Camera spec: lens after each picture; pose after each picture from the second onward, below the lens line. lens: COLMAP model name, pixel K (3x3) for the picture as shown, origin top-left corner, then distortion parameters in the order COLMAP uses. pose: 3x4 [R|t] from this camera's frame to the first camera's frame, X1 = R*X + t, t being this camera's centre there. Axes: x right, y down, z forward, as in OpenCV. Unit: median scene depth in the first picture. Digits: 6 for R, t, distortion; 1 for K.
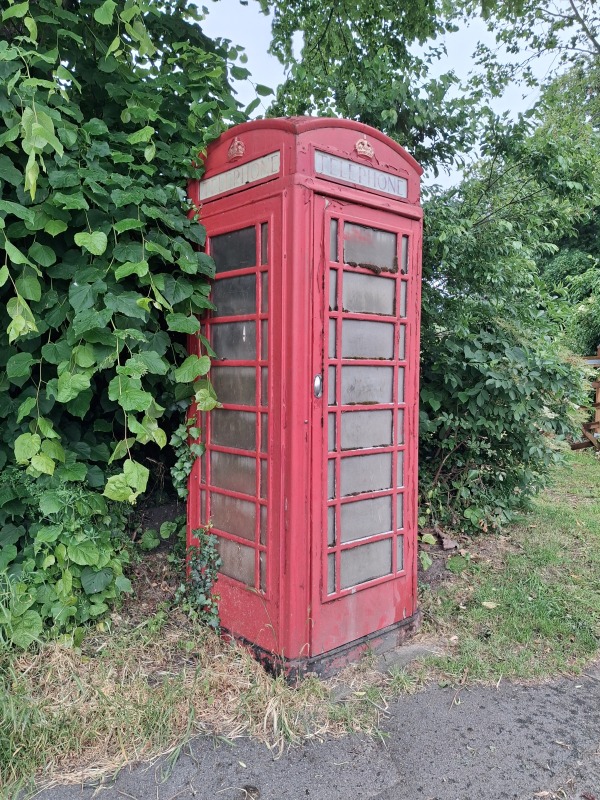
lens RADIAL K [[620.1, 0, 293.8], [0, 620.1, 395.0], [0, 0, 1]] dist [0.003919, -0.010805]
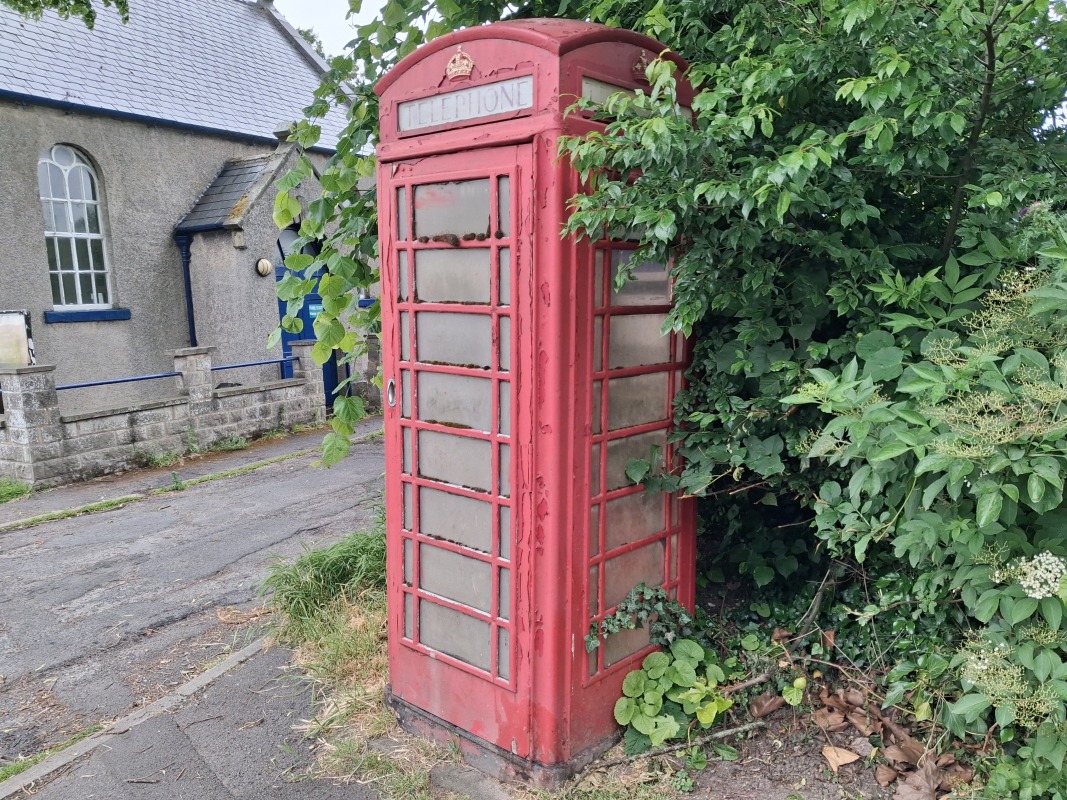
lens RADIAL K [[827.0, 0, 543.7], [0, 827.0, 405.8], [0, 0, 1]] dist [0.003919, -0.010805]
pose [[0.131222, 0.138388, -0.981646, 1.071856], [-0.042689, 0.990079, 0.133870, -0.142854], [0.990433, 0.024338, 0.135828, 0.954674]]
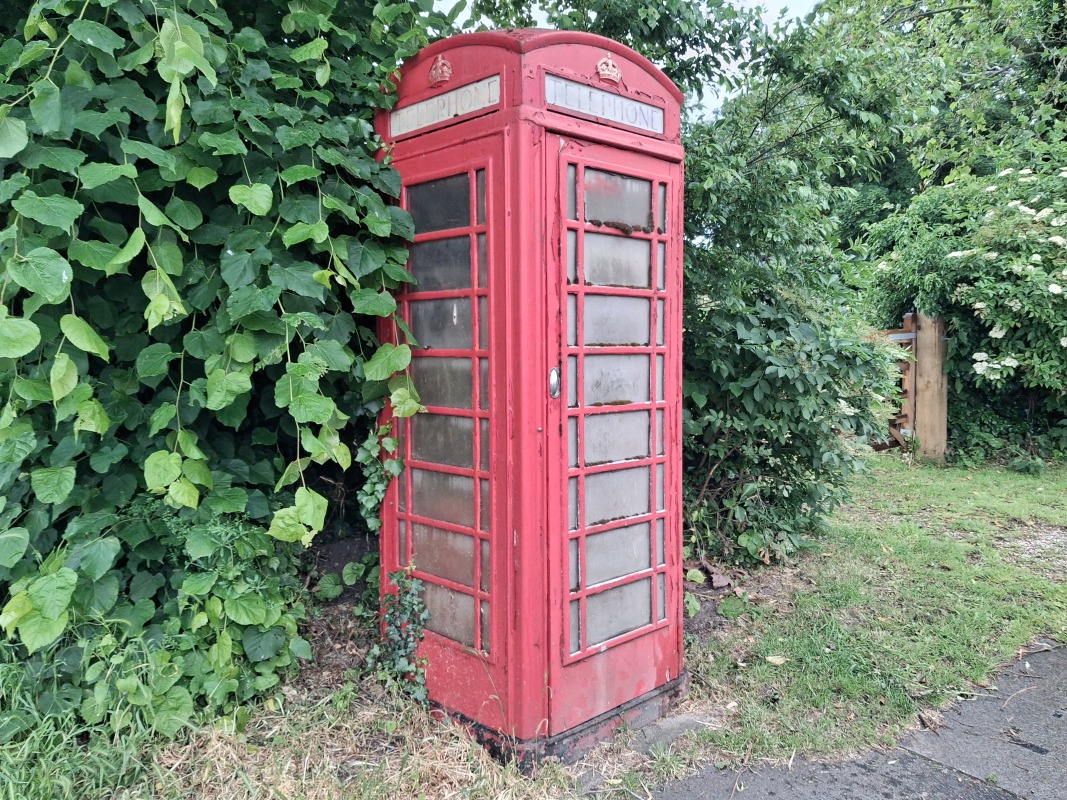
lens RADIAL K [[827.0, 0, 537.7], [0, 827.0, 389.5], [0, 0, 1]] dist [0.003919, -0.010805]
pose [[0.999068, -0.015924, 0.040131, -0.020042], [0.015611, 0.999845, 0.008103, -0.013427], [-0.040254, -0.007469, 0.999162, -0.016718]]
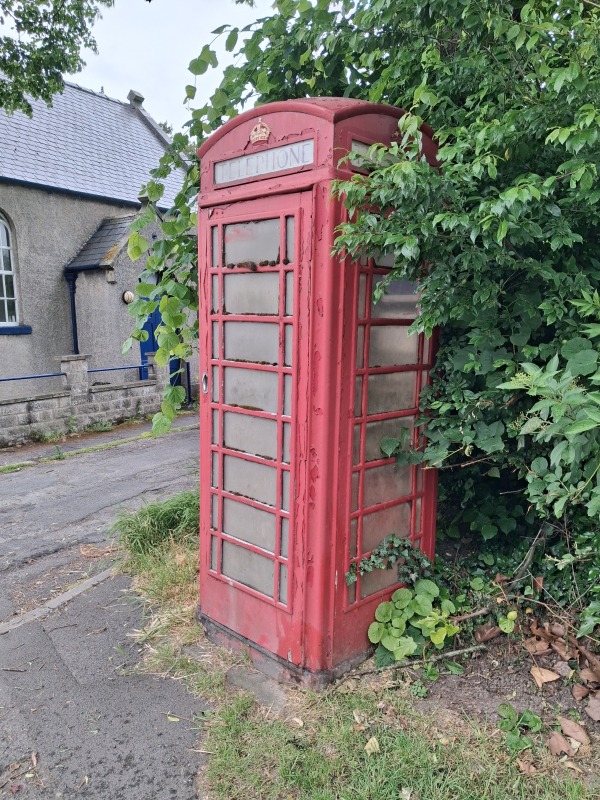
lens RADIAL K [[620.1, 0, 300.9], [0, 620.1, 402.8], [0, 0, 1]] dist [0.003919, -0.010805]
pose [[0.076030, 0.138022, -0.987507, 1.053004], [-0.059709, 0.989226, 0.133665, -0.125855], [0.995316, 0.048801, 0.083452, 0.980578]]
